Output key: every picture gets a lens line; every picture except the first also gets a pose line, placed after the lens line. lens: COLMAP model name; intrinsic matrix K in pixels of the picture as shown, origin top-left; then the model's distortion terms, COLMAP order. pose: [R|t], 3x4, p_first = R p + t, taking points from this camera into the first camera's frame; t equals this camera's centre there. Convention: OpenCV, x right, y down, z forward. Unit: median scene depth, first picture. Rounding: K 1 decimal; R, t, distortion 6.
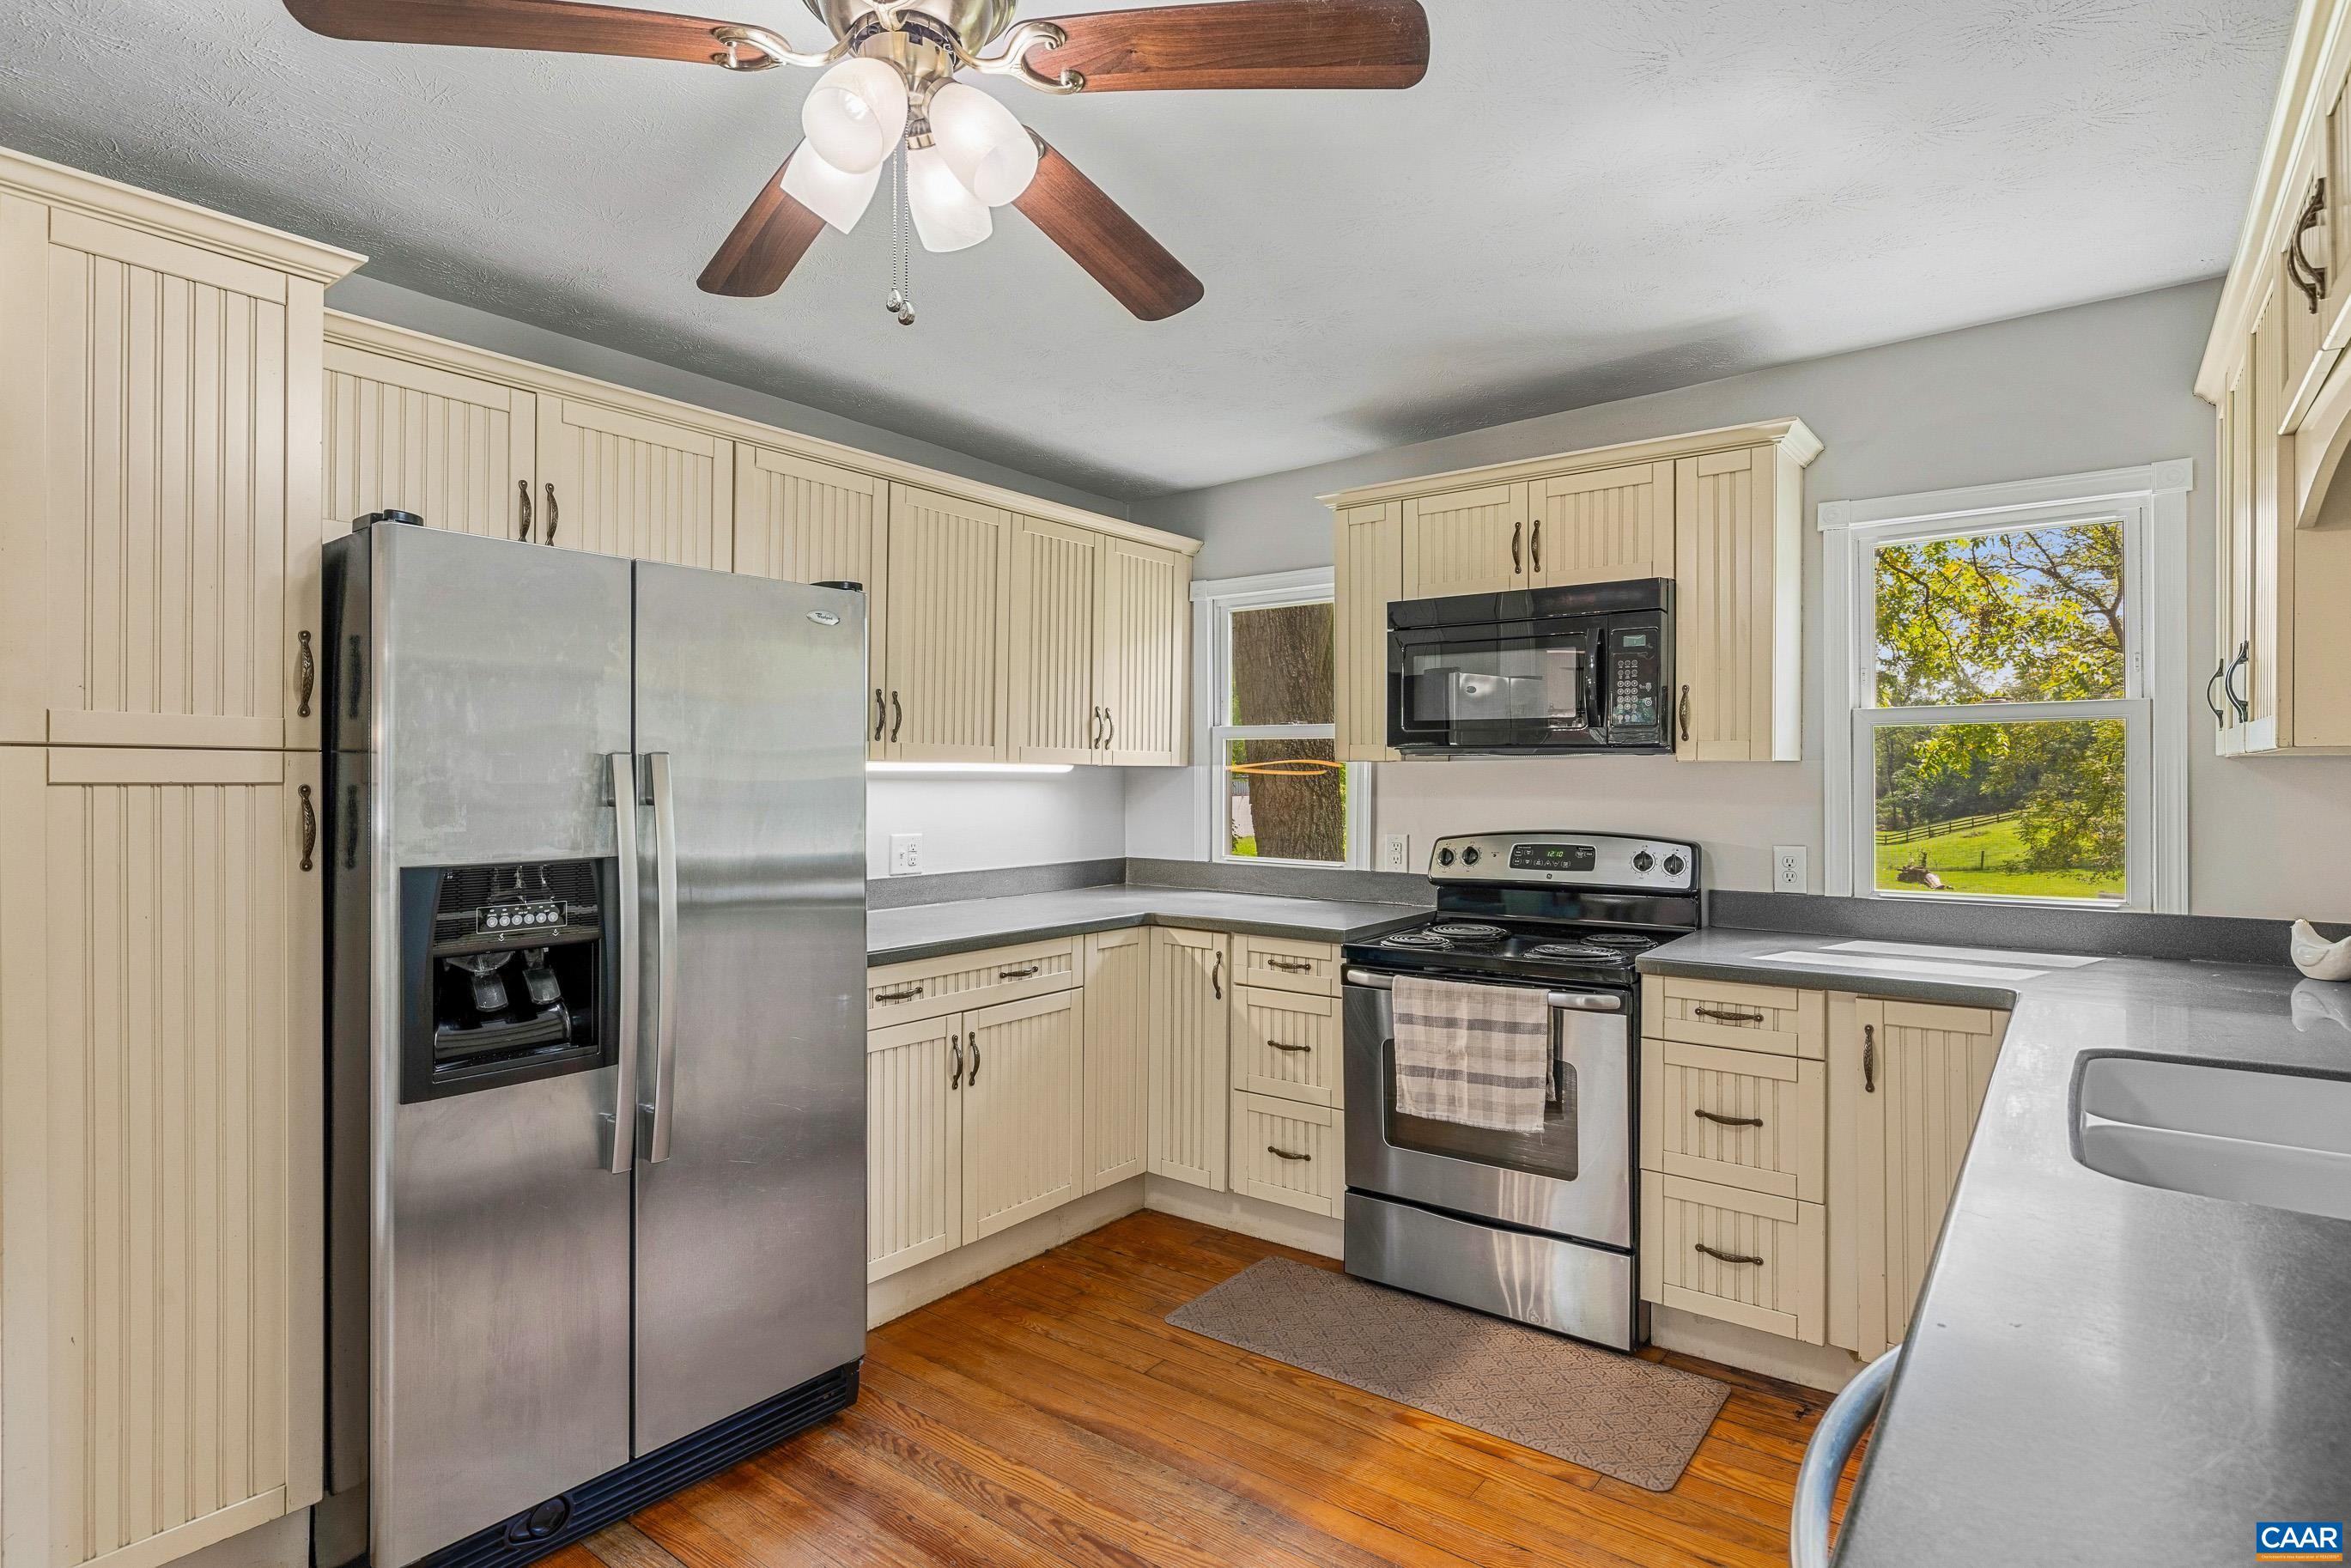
lens RADIAL K [[1204.5, 0, 1175.5], [0, 1204.5, 784.0], [0, 0, 1]] dist [-0.000645, 0.001483]
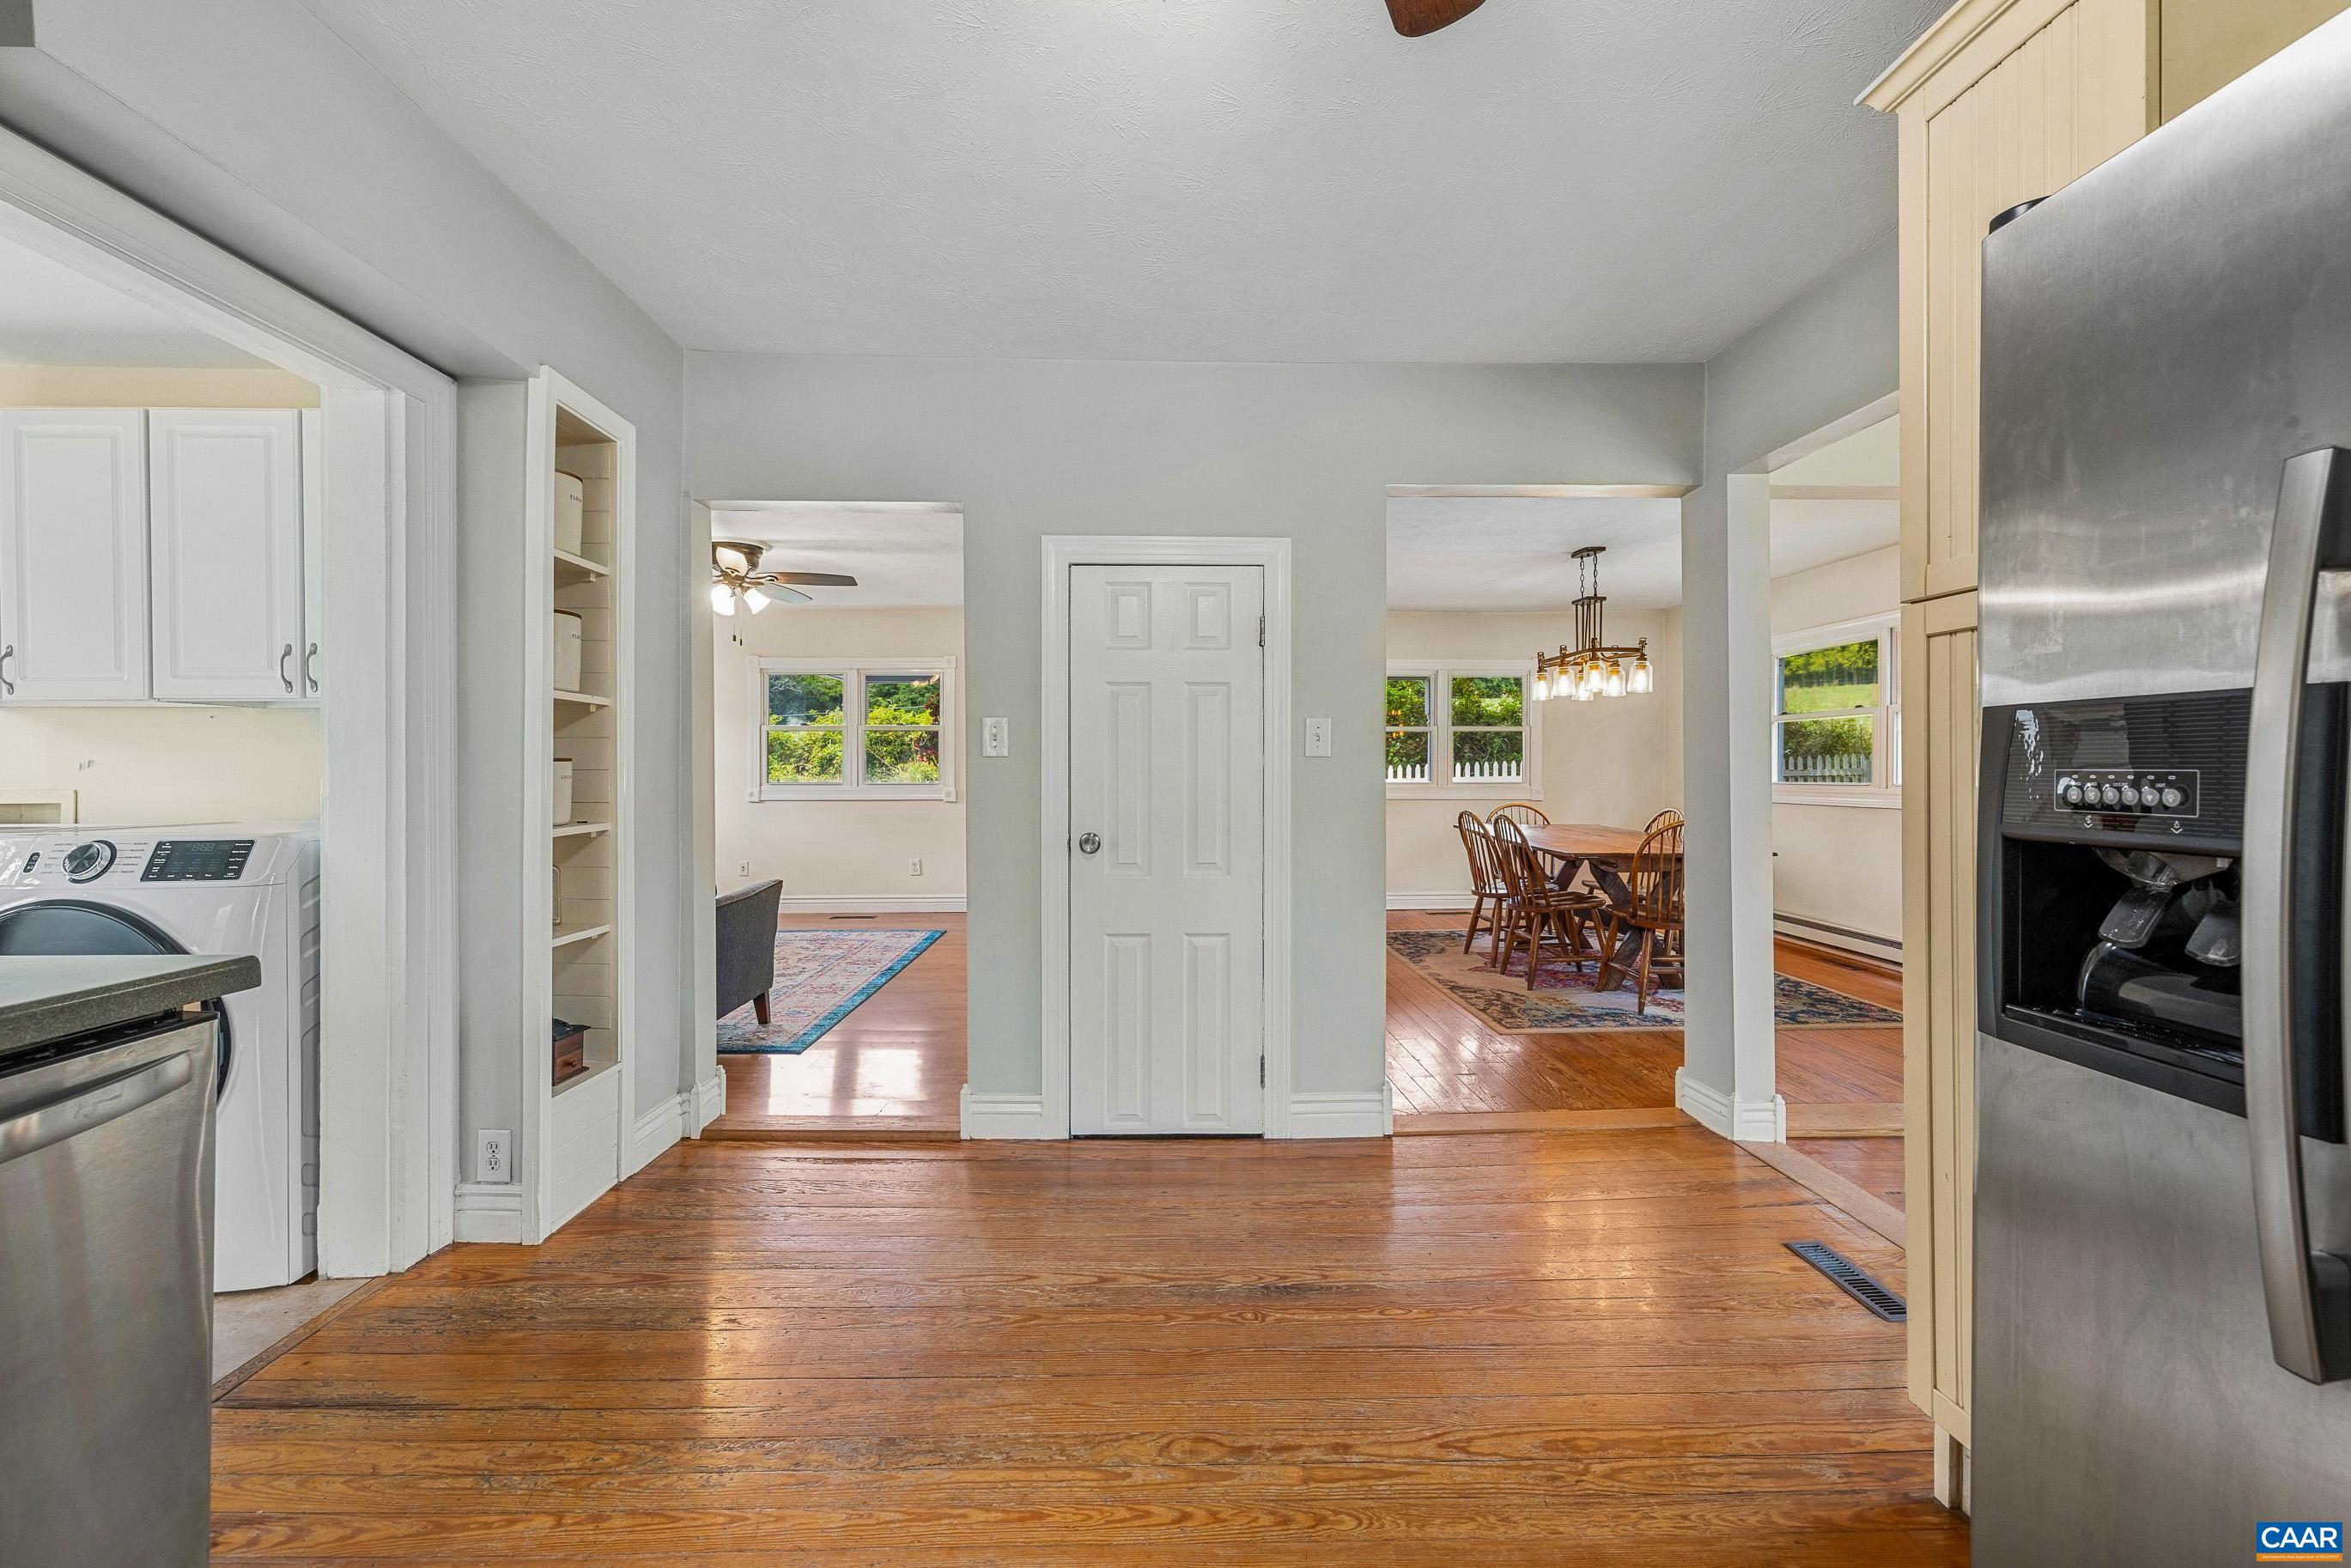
lens RADIAL K [[999.0, 0, 1177.8], [0, 999.0, 773.0], [0, 0, 1]] dist [0.000817, 0.000695]
pose [[-0.765493, 0.004026, -0.643432, 0.076906], [0.000344, 0.999983, 0.005847, 0.066637], [0.643445, 0.004254, -0.765481, 0.727659]]
